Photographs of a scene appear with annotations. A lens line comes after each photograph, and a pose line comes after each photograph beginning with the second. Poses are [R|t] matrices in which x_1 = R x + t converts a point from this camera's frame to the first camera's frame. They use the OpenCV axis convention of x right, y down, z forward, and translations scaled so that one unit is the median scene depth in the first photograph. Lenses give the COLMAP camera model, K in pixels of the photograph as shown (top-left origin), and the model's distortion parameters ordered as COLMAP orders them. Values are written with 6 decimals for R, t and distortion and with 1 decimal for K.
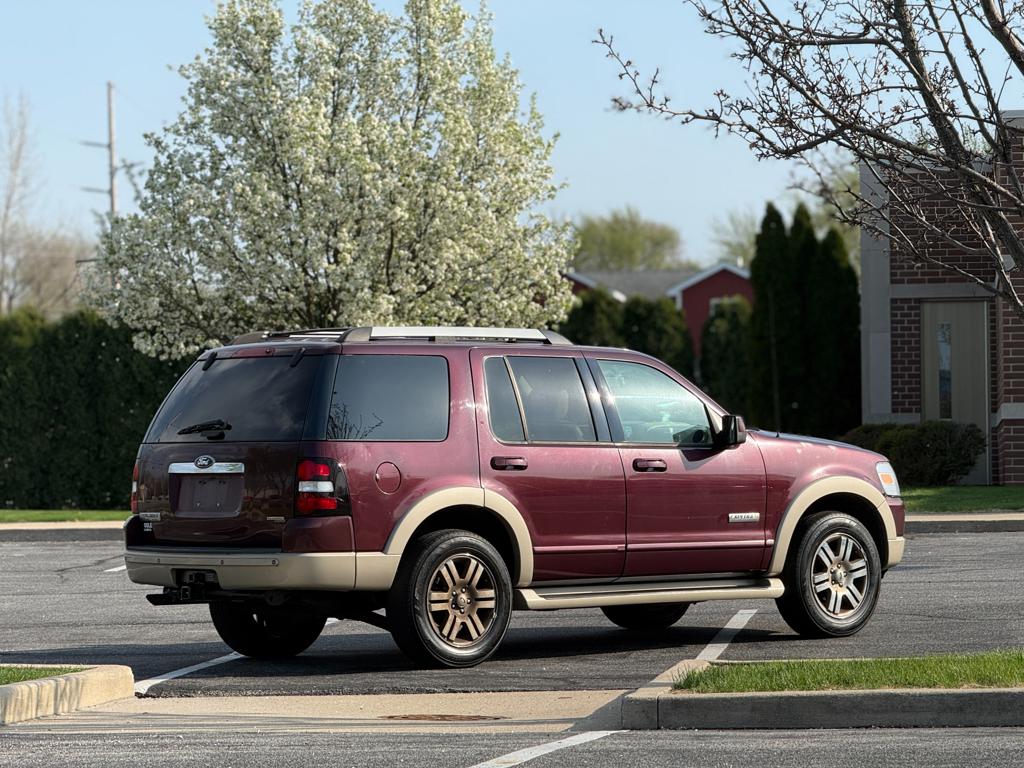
lens RADIAL K [[3639.4, 0, 511.7], [0, 3639.4, 384.0], [0, 0, 1]] dist [0.276814, 0.000000]
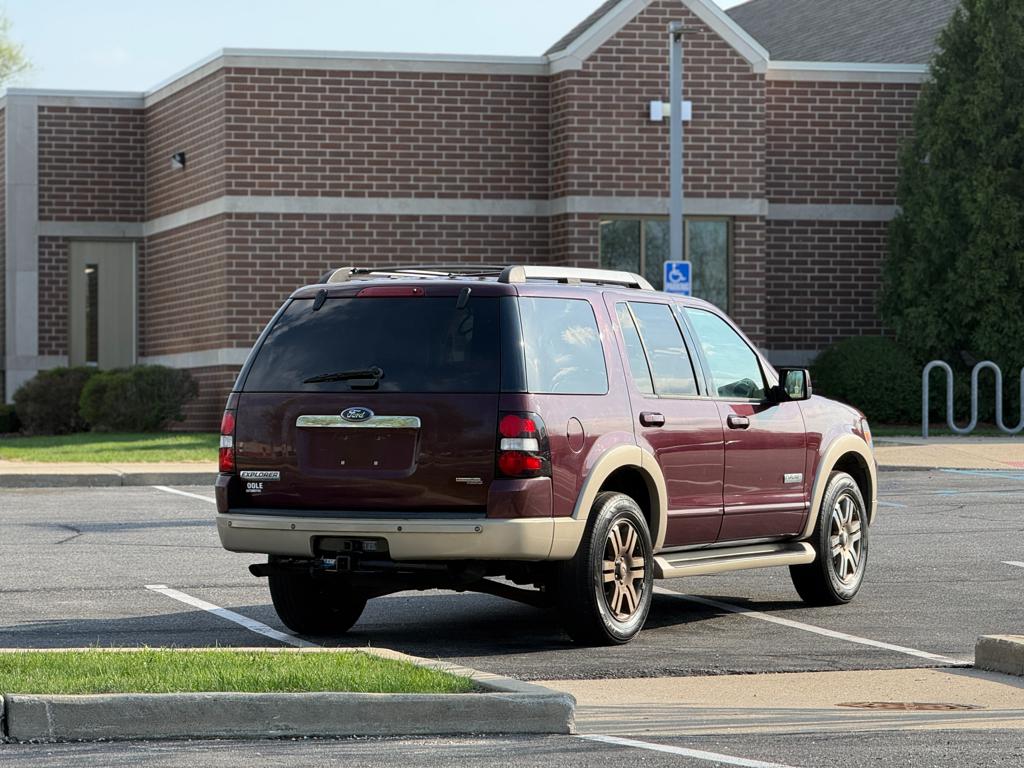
lens RADIAL K [[3639.4, 0, 512.0], [0, 3639.4, 384.8], [0, 0, 1]] dist [0.276814, 0.000000]
pose [[0.930958, 0.012464, 0.364914, -0.347253], [-0.018606, 0.999738, 0.013319, 0.001584], [-0.364653, -0.019189, 0.930946, 0.155500]]
